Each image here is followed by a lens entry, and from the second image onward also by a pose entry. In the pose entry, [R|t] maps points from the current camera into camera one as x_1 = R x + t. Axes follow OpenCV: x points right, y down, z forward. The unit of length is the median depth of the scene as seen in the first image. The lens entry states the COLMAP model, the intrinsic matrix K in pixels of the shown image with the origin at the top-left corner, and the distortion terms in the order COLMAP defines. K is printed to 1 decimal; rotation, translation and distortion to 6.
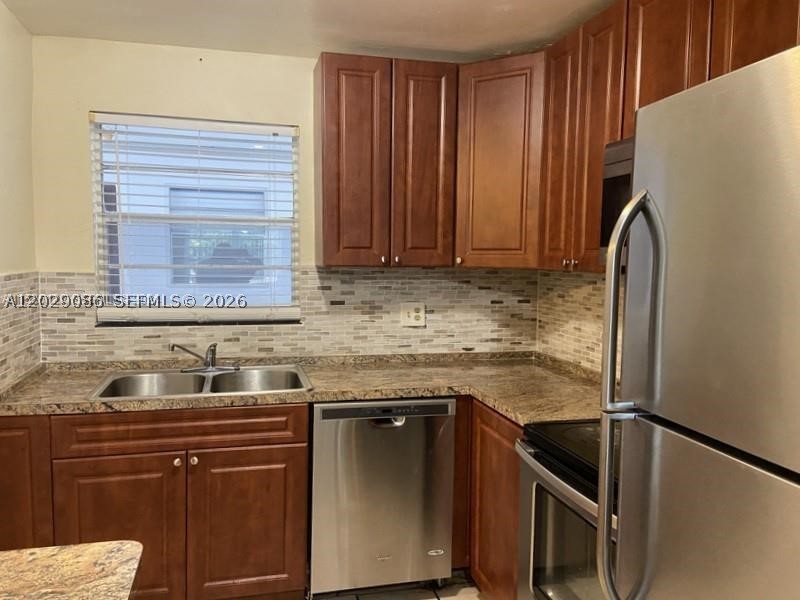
lens RADIAL K [[617.3, 0, 399.6], [0, 617.3, 305.5], [0, 0, 1]] dist [0.124912, -0.163003]
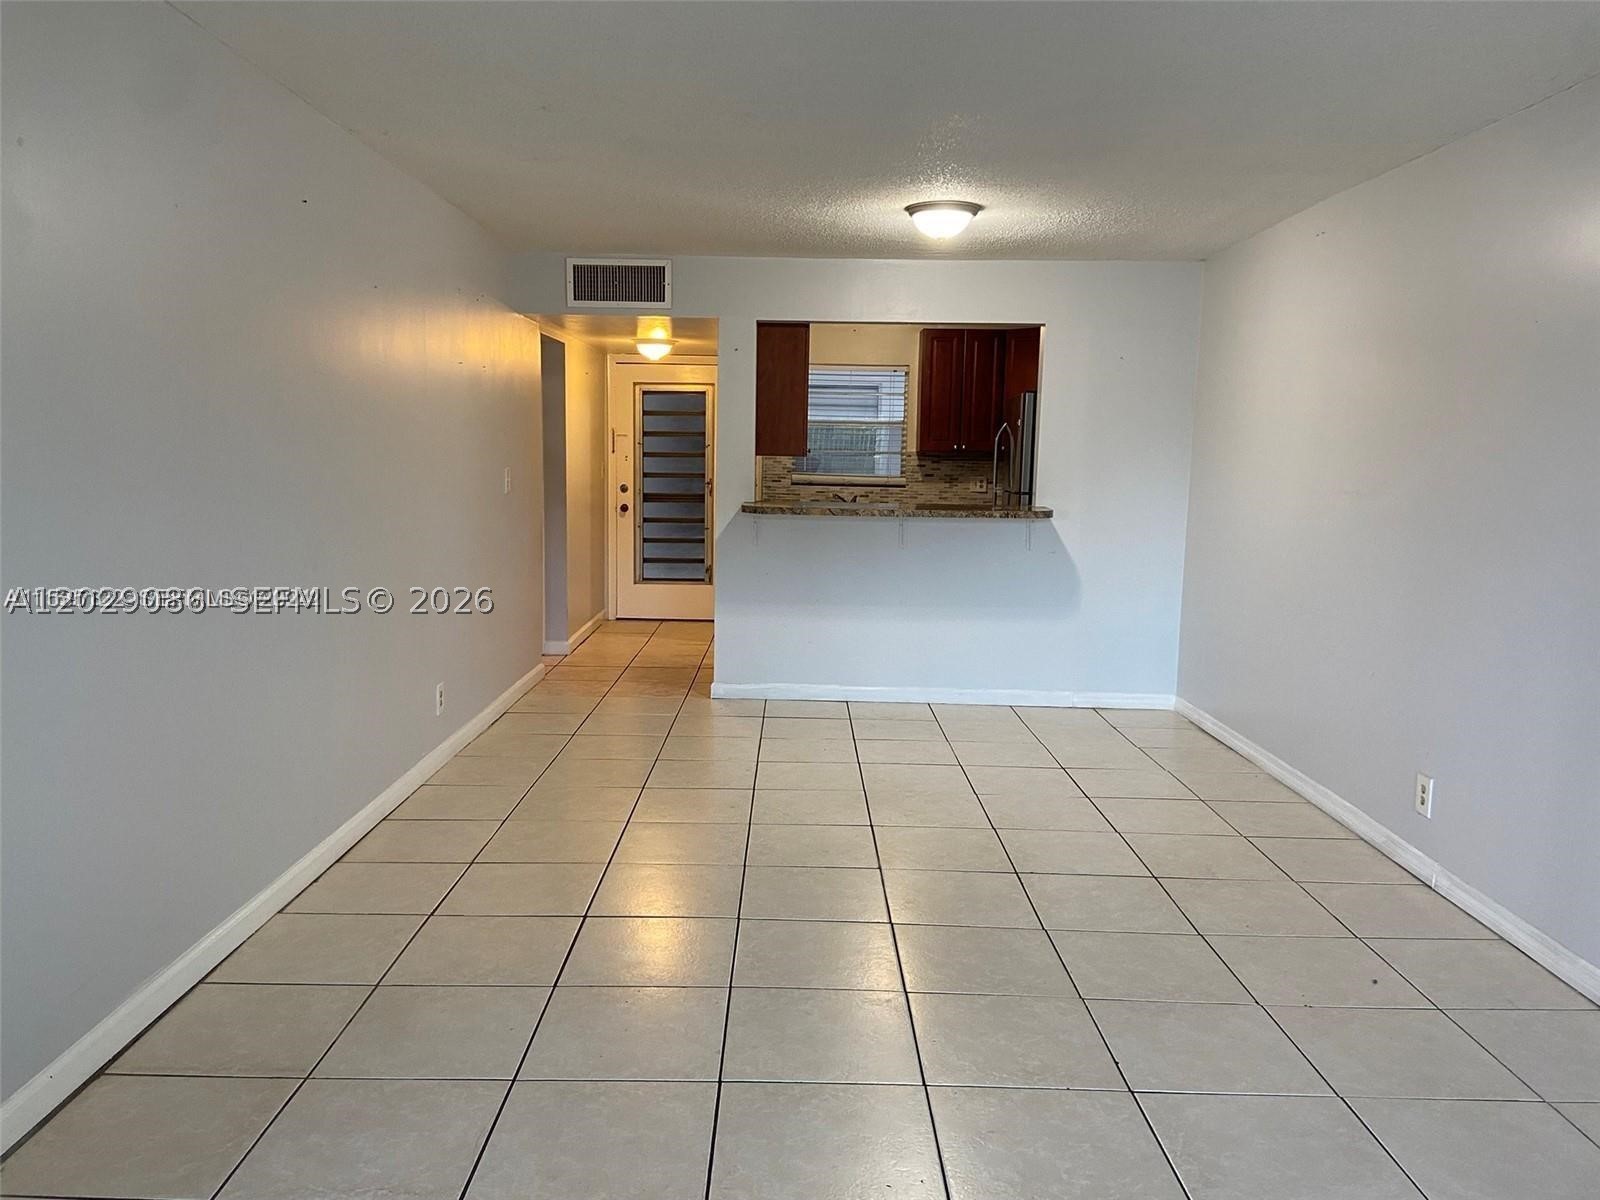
lens RADIAL K [[1211.0, 0, 794.5], [0, 1211.0, 594.2], [0, 0, 1]] dist [0.119356, -0.167928]
pose [[0.966901, 0.038773, -0.252187, 0.391901], [-0.030536, 0.998867, 0.036496, 0.213171], [0.253316, -0.027587, 0.966990, -2.274604]]
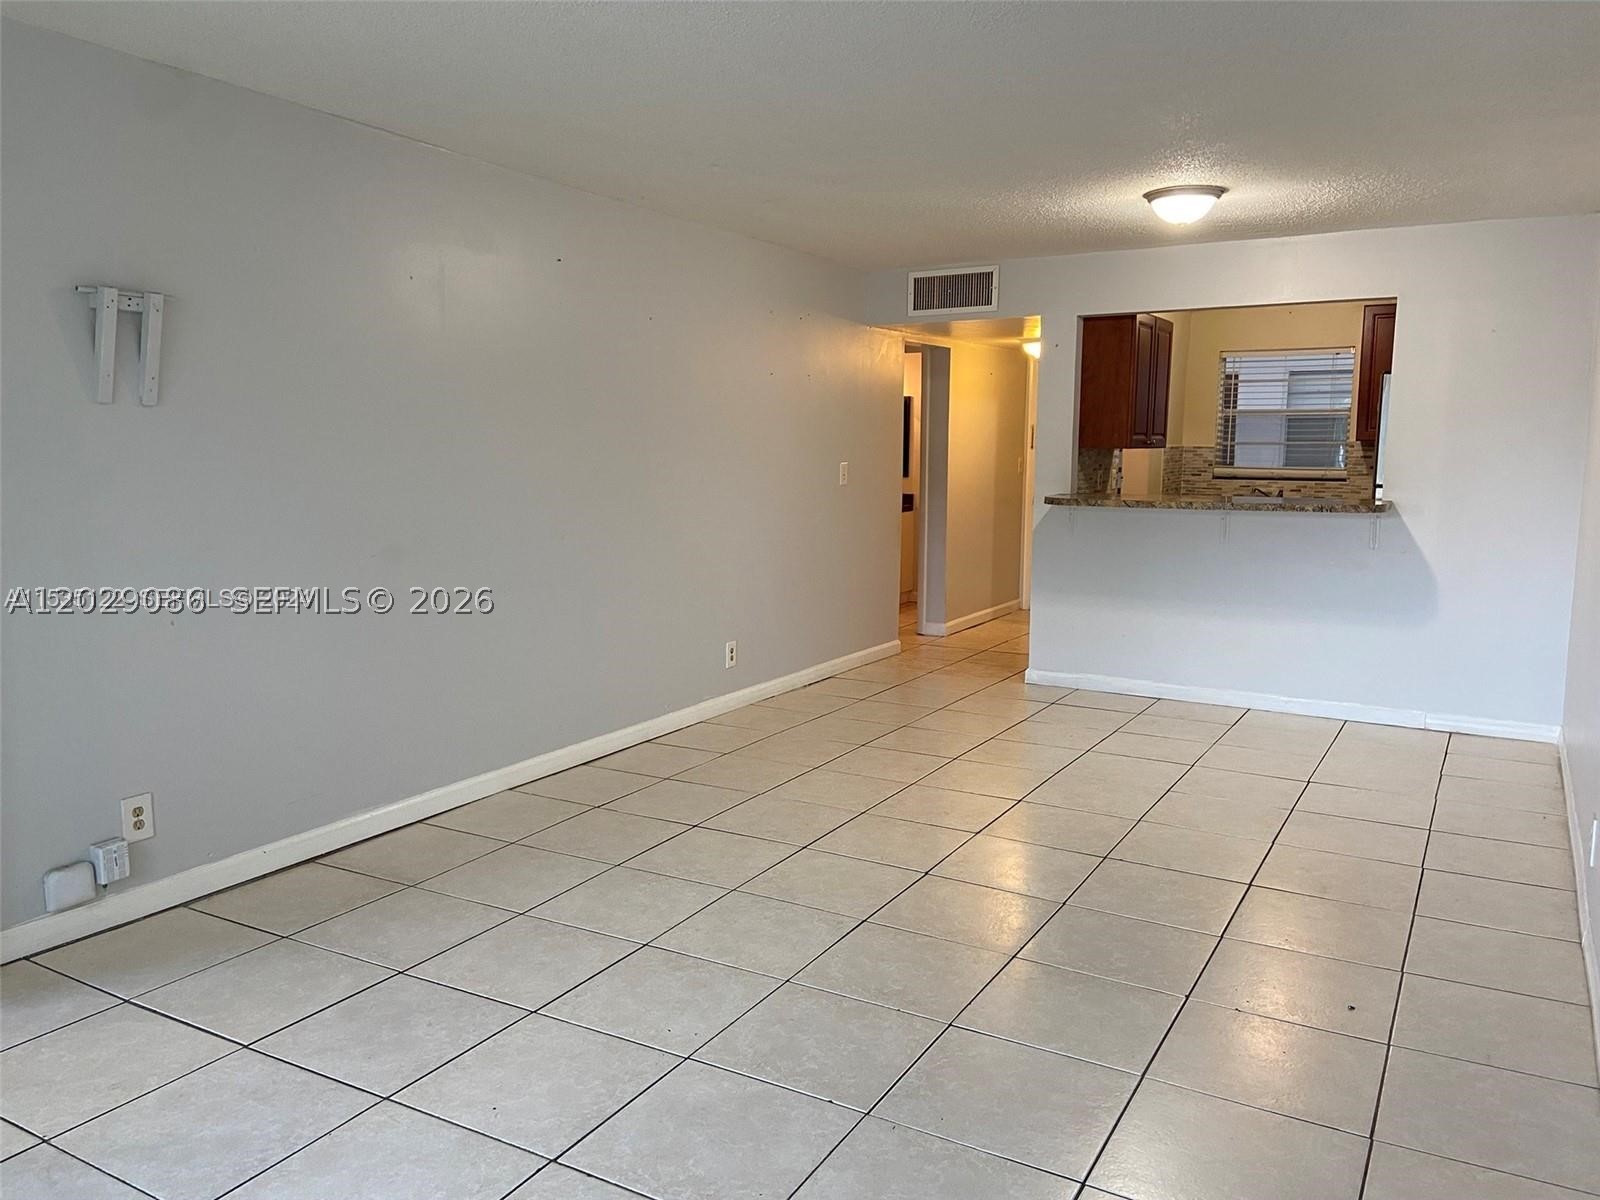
lens RADIAL K [[1208.5, 0, 777.0], [0, 1208.5, 592.3], [0, 0, 1]] dist [0.116440, -0.147931]
pose [[0.707620, 0.080929, -0.701943, 1.009772], [-0.056285, 0.996718, 0.058175, 0.209282], [0.704348, -0.001657, 0.709853, -2.130634]]
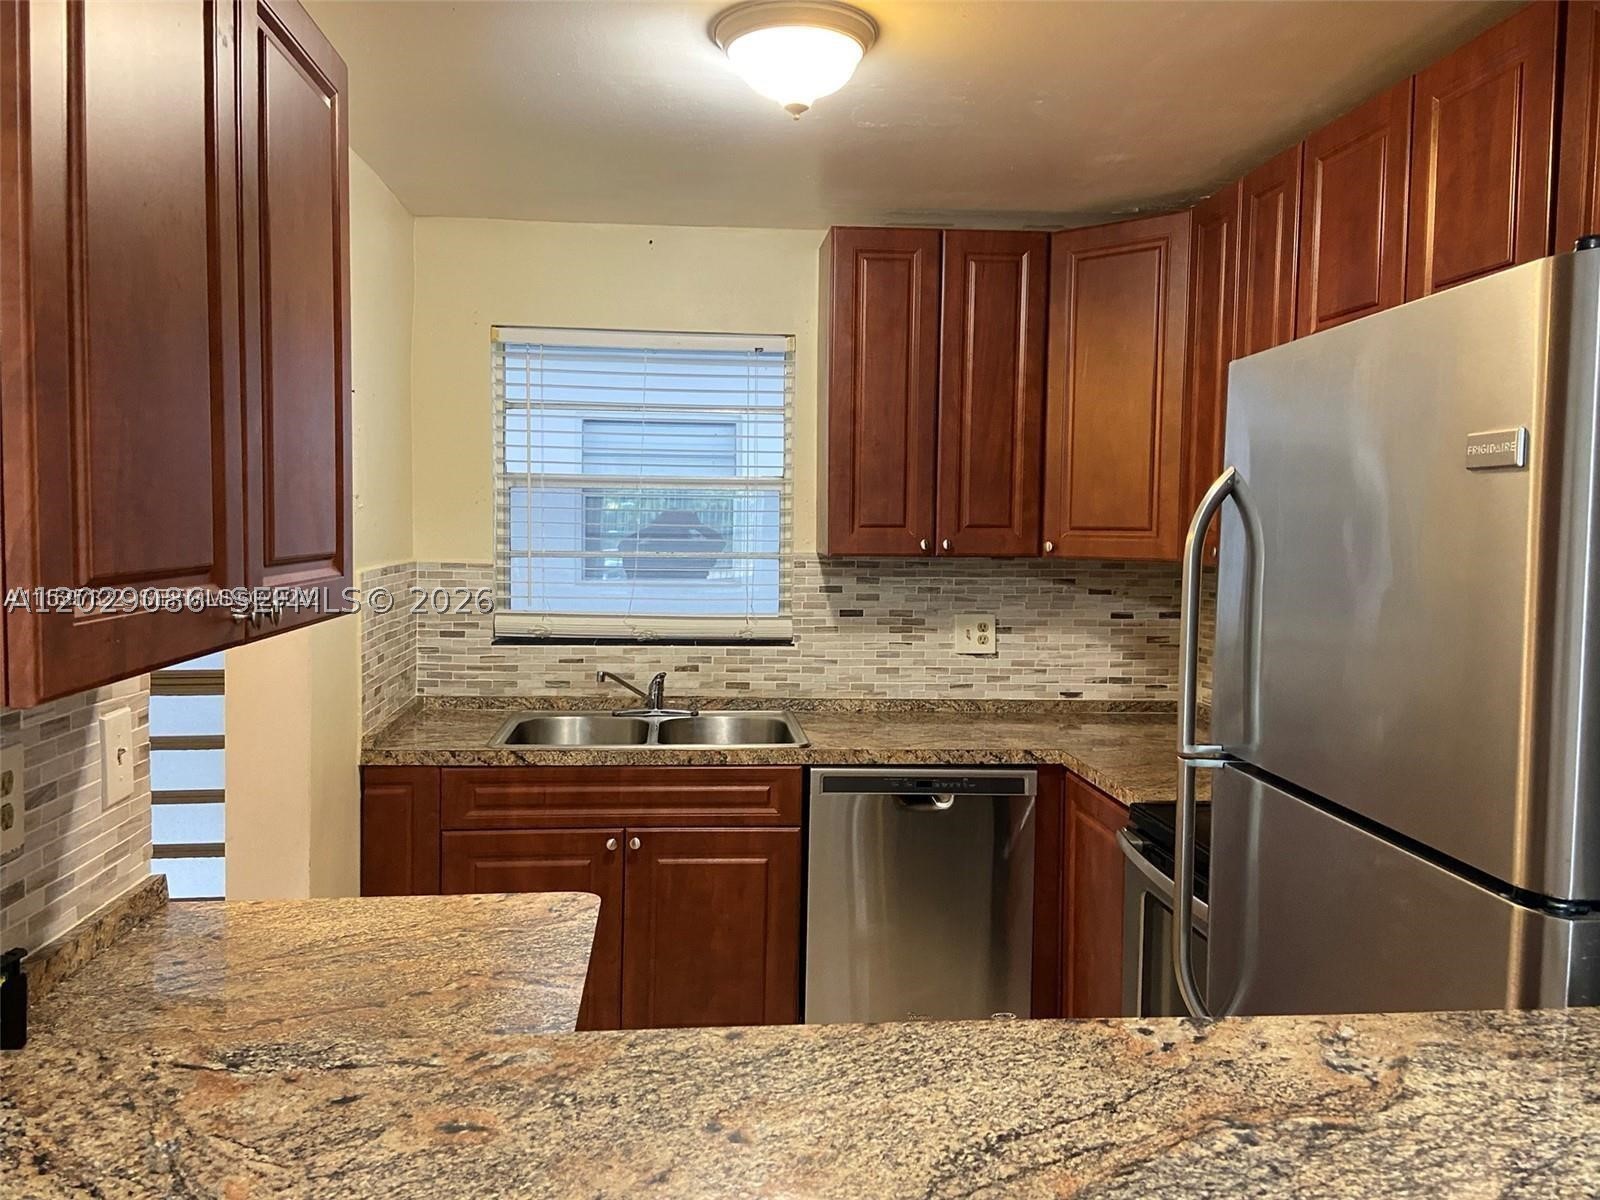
lens RADIAL K [[1211.0, 0, 794.5], [0, 1211.0, 594.2], [0, 0, 1]] dist [0.119356, -0.167928]
pose [[0.987109, 0.010404, -0.159709, 0.040635], [-0.014125, 0.999654, -0.022185, 0.004685], [0.159423, 0.024155, 0.986915, -0.228019]]
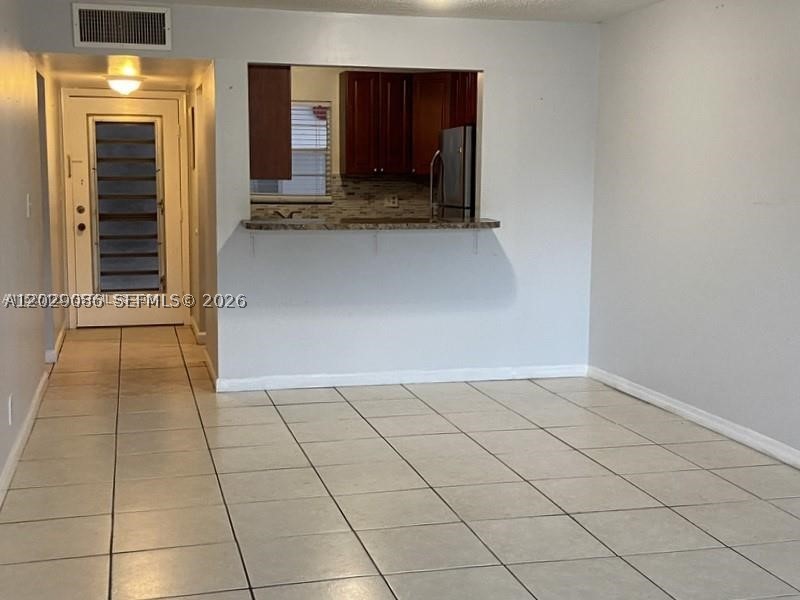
lens RADIAL K [[1026.4, 0, 410.0], [0, 1026.4, 296.5], [0, 0, 1]] dist [0.083810, -0.081263]
pose [[0.999938, -0.003071, 0.010698, 0.048427], [0.002676, 0.999321, 0.036759, 0.210451], [-0.010803, -0.036728, 0.999267, -2.324504]]
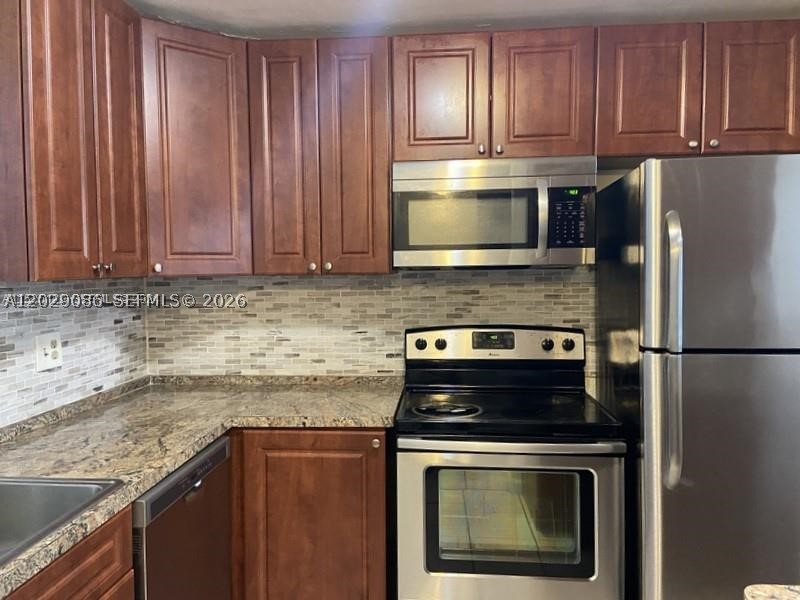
lens RADIAL K [[617.3, 0, 399.6], [0, 617.3, 305.5], [0, 0, 1]] dist [0.124912, -0.163003]
pose [[0.330616, -0.077406, 0.940586, -0.546513], [0.093635, 0.994404, 0.048922, -0.036166], [-0.939109, 0.071897, 0.336013, 0.461567]]
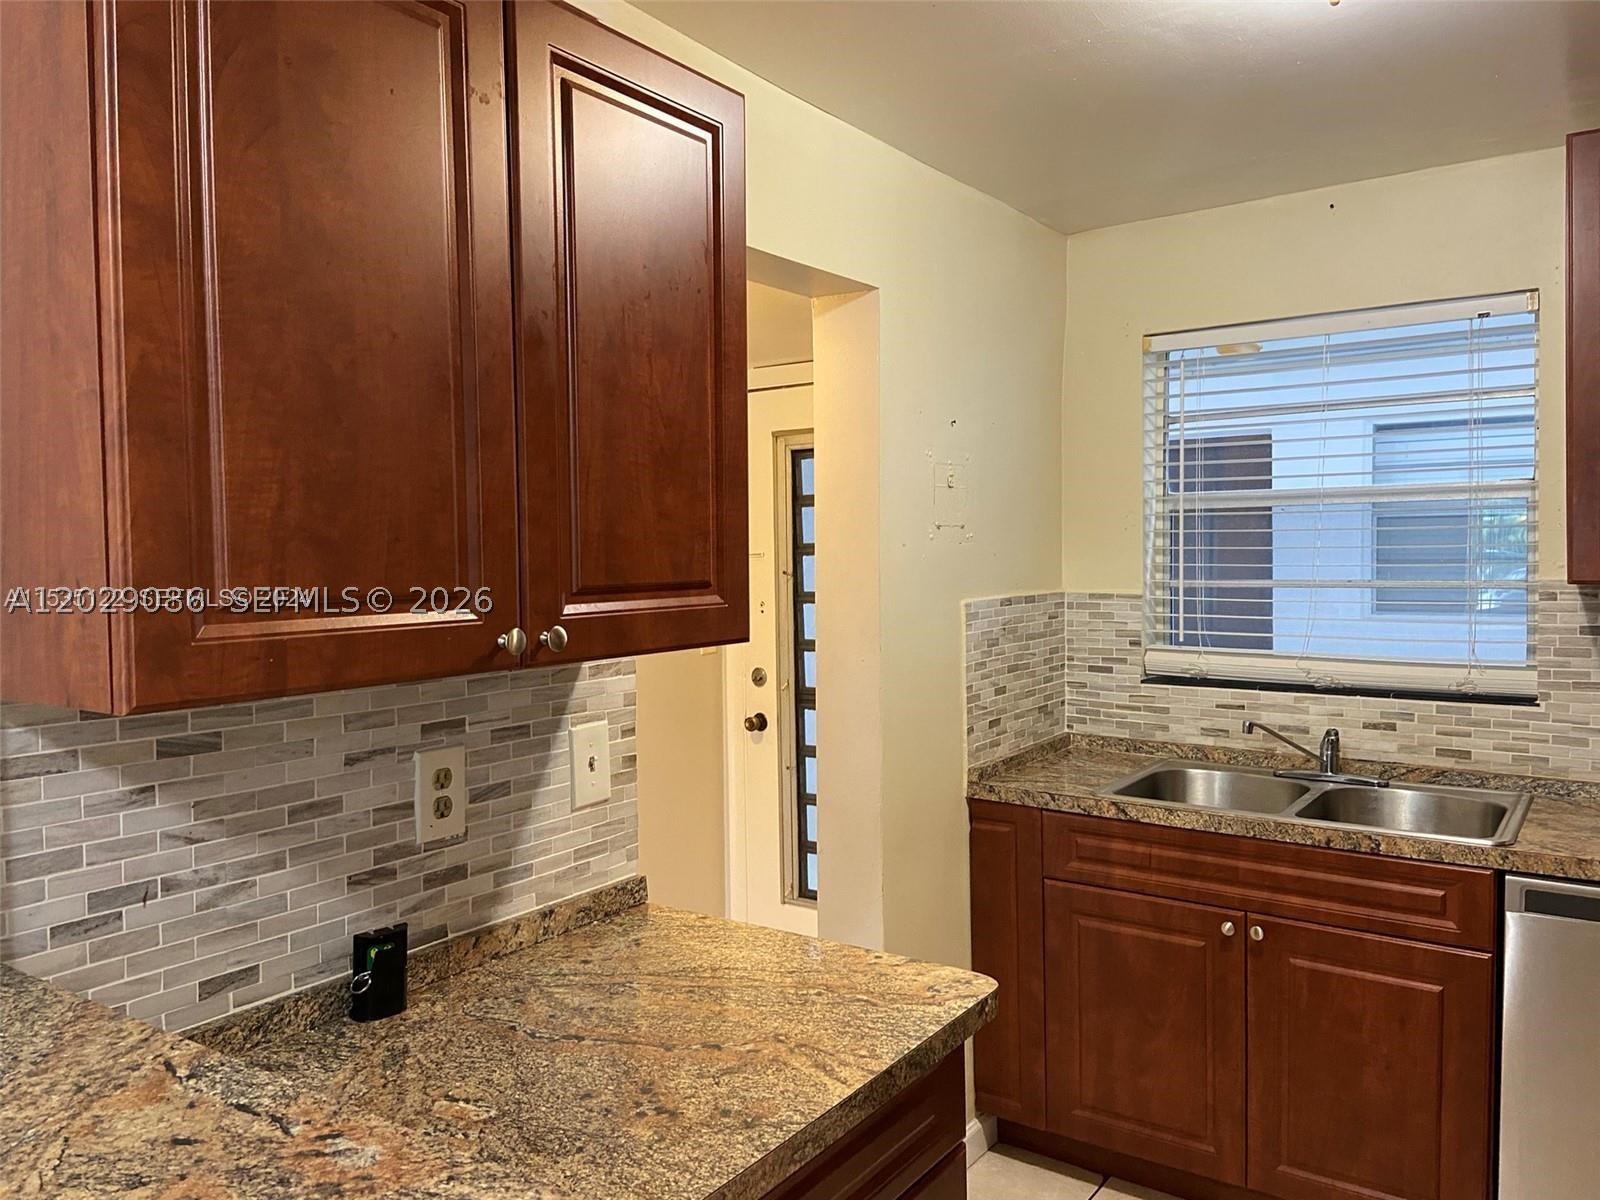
lens RADIAL K [[1208.5, 0, 777.0], [0, 1208.5, 592.3], [0, 0, 1]] dist [0.116440, -0.147931]
pose [[0.643598, 0.007084, -0.765331, 0.194647], [-0.044404, 0.998618, -0.028098, -0.004685], [0.764075, 0.052067, 0.643023, -0.037809]]
